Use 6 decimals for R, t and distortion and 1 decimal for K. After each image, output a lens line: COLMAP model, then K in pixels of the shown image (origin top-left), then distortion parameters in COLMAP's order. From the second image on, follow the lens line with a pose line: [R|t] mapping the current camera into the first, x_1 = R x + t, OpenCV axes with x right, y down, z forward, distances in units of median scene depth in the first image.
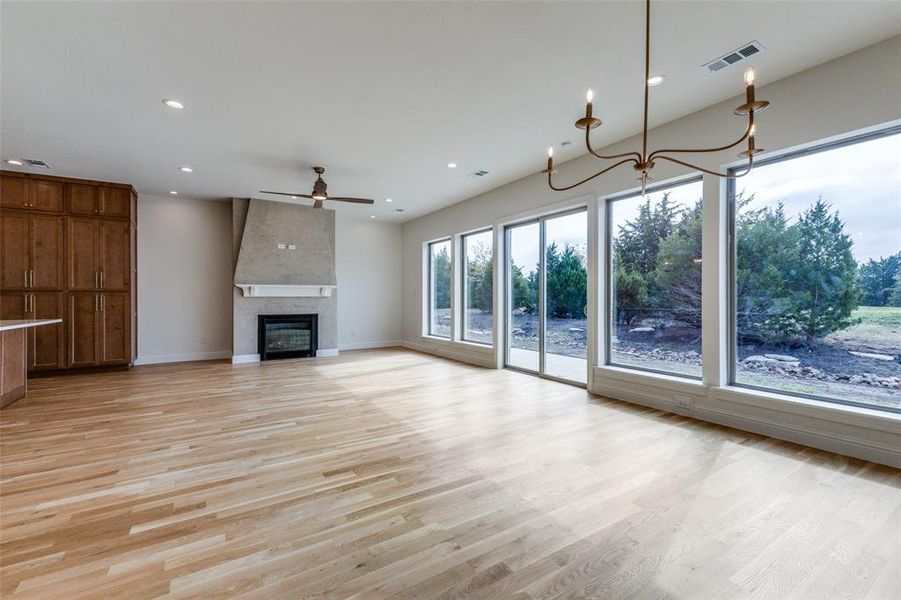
lens RADIAL K [[389.3, 0, 453.0], [0, 389.3, 293.9], [0, 0, 1]] dist [0.012519, -0.003633]
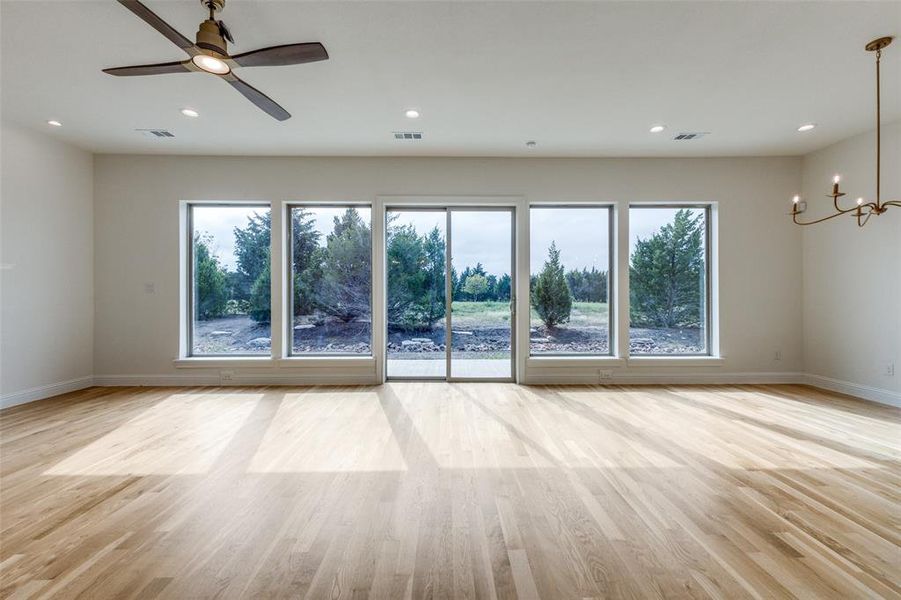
lens RADIAL K [[389.3, 0, 451.8], [0, 389.3, 295.2], [0, 0, 1]] dist [0.012519, -0.003633]
pose [[0.526298, 0.002250, 0.850297, -0.509537], [-0.011397, 0.999925, 0.004408, 0.005841], [-0.850224, -0.012011, 0.526284, 0.479998]]
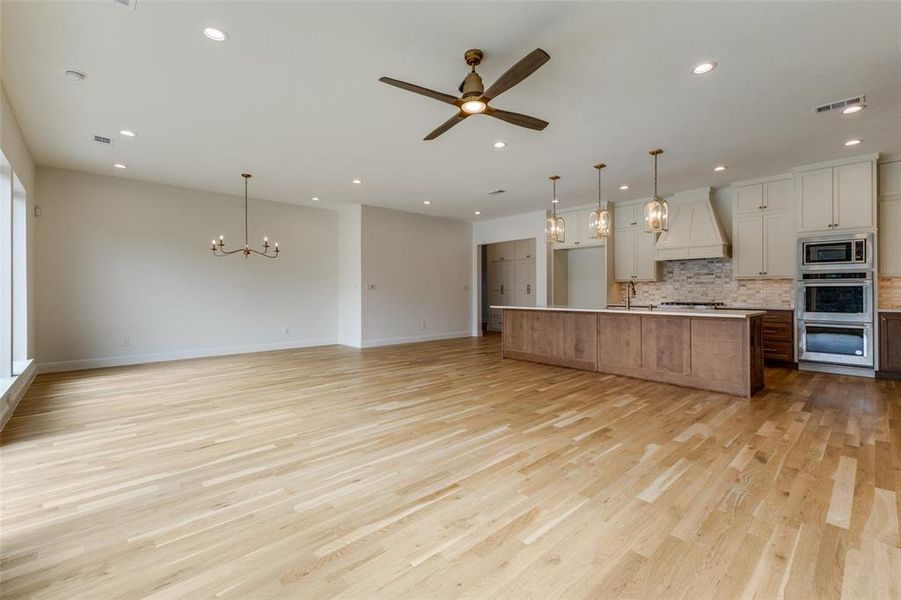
lens RADIAL K [[389.3, 0, 451.6], [0, 389.3, 290.2], [0, 0, 1]] dist [0.012519, -0.003633]
pose [[-0.984517, 0.003063, -0.175265, -0.190675], [0.006131, 0.999837, -0.016966, 0.017065], [0.175185, -0.017778, -0.984375, 1.361836]]
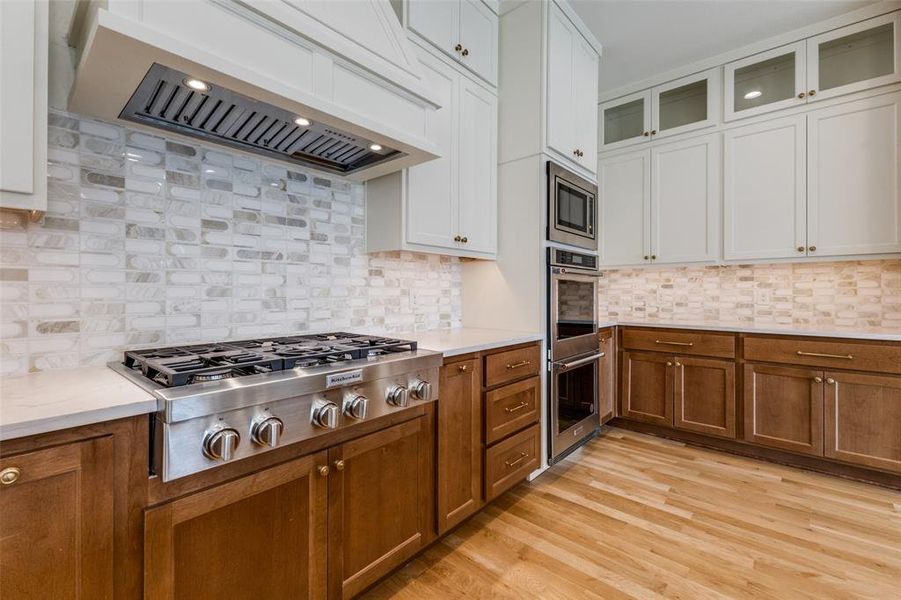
lens RADIAL K [[389.3, 0, 449.1], [0, 389.3, 291.0], [0, 0, 1]] dist [0.012519, -0.003633]
pose [[0.271369, 0.000828, -0.962475, -0.833084], [0.009879, 0.999945, 0.003646, 0.006133], [0.962425, -0.010497, 0.271346, 0.386453]]
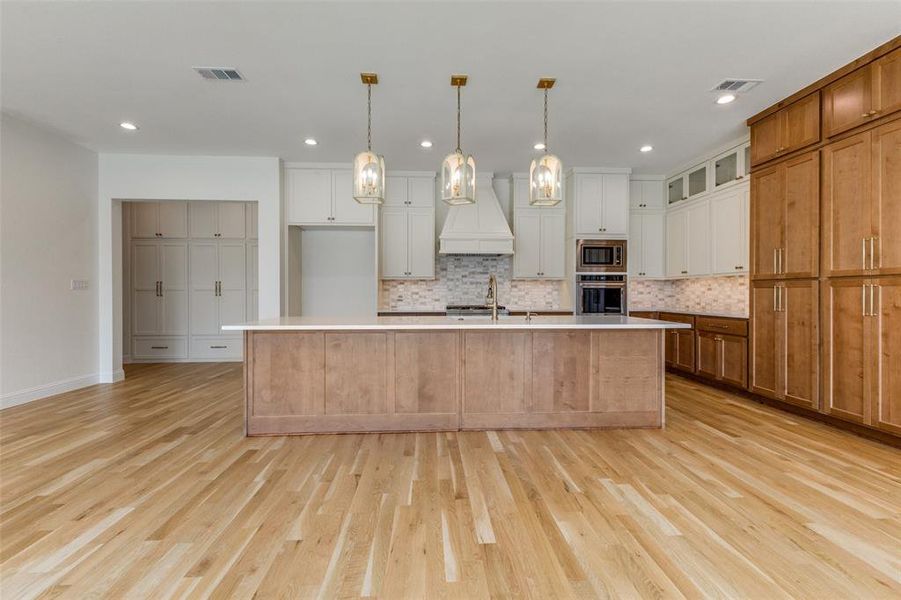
lens RADIAL K [[389.3, 0, 451.3], [0, 389.3, 293.3], [0, 0, 1]] dist [0.012519, -0.003633]
pose [[-0.488819, 0.002765, -0.872381, -0.215627], [0.012547, 0.999914, -0.003861, 0.009950], [0.872295, -0.012833, -0.488811, 0.775598]]
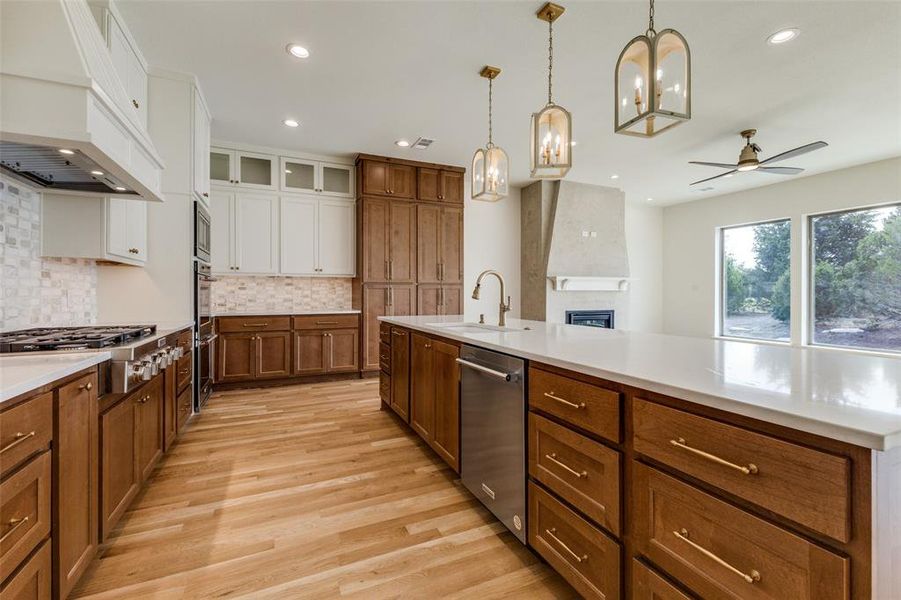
lens RADIAL K [[389.3, 0, 450.6], [0, 389.3, 294.1], [0, 0, 1]] dist [0.012519, -0.003633]
pose [[0.989332, 0.004690, -0.145602, -0.739630], [-0.002347, 0.999865, 0.016261, 0.002267], [0.145659, -0.015746, 0.989210, 0.092843]]
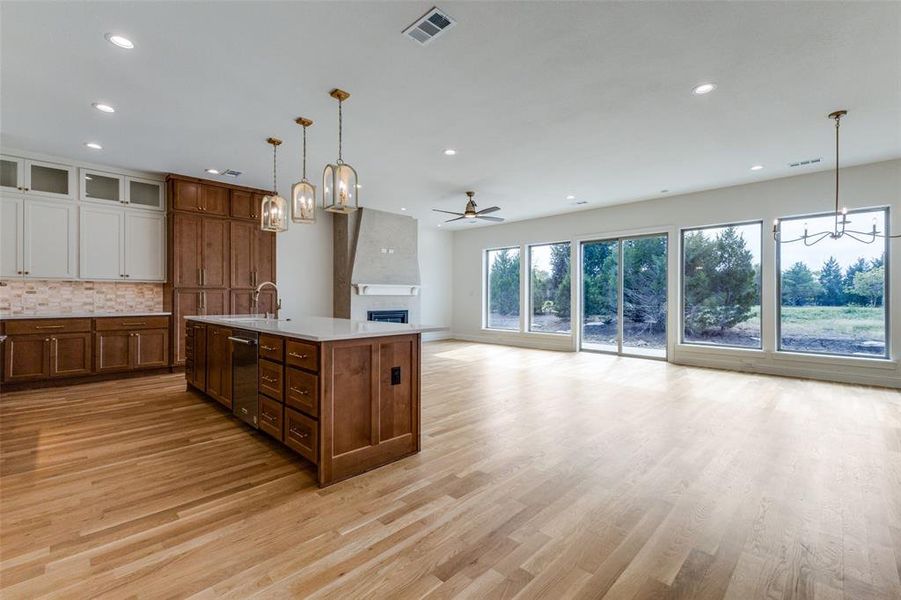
lens RADIAL K [[389.3, 0, 453.7], [0, 389.3, 297.0], [0, 0, 1]] dist [0.012519, -0.003633]
pose [[0.975192, 0.004702, 0.221312, -0.594628], [-0.007566, 0.999898, 0.012091, -0.002517], [-0.221233, -0.013466, 0.975128, -0.183214]]
